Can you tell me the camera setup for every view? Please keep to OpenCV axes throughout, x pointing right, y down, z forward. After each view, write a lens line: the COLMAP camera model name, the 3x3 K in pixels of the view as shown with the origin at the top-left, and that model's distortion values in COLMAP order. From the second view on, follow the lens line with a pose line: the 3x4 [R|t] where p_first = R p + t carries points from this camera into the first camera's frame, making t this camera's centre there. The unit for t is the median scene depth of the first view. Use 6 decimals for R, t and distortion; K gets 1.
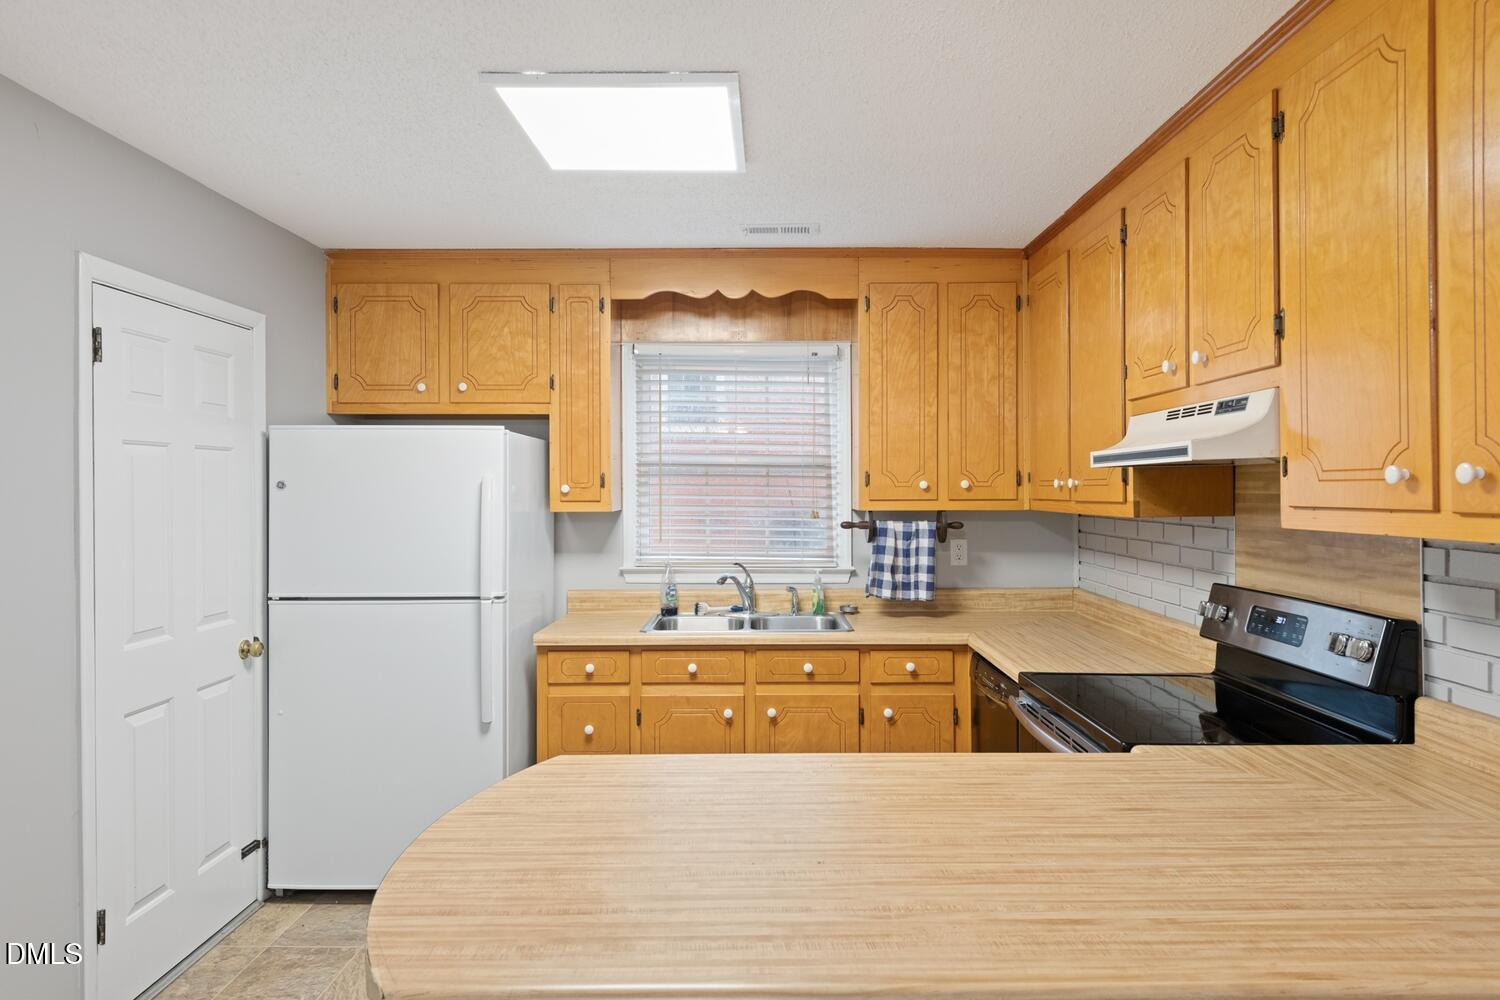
lens RADIAL K [[947.5, 0, 746.8], [0, 947.5, 501.7], [0, 0, 1]] dist [-0.002846, -0.003903]
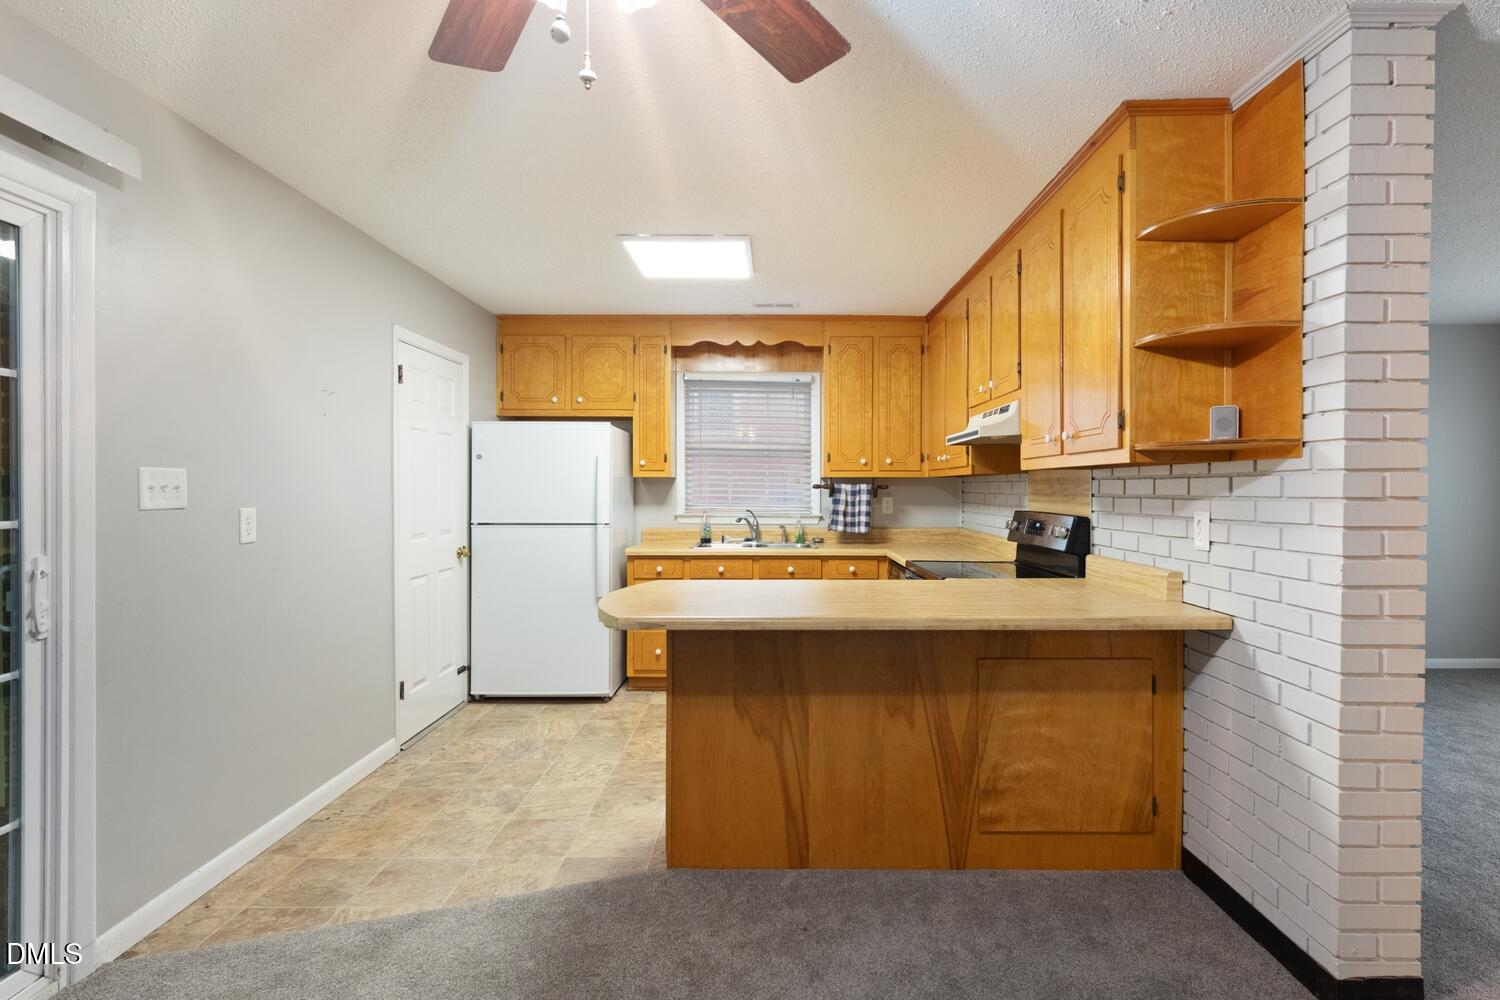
lens RADIAL K [[744.5, 0, 755.6], [0, 744.5, 497.4], [0, 0, 1]] dist [-0.002585, -0.000485]
pose [[0.999987, 0.004913, -0.001523, 0.004692], [-0.004906, 0.999977, 0.004581, 0.043036], [0.001545, -0.004573, 0.999988, -0.303382]]
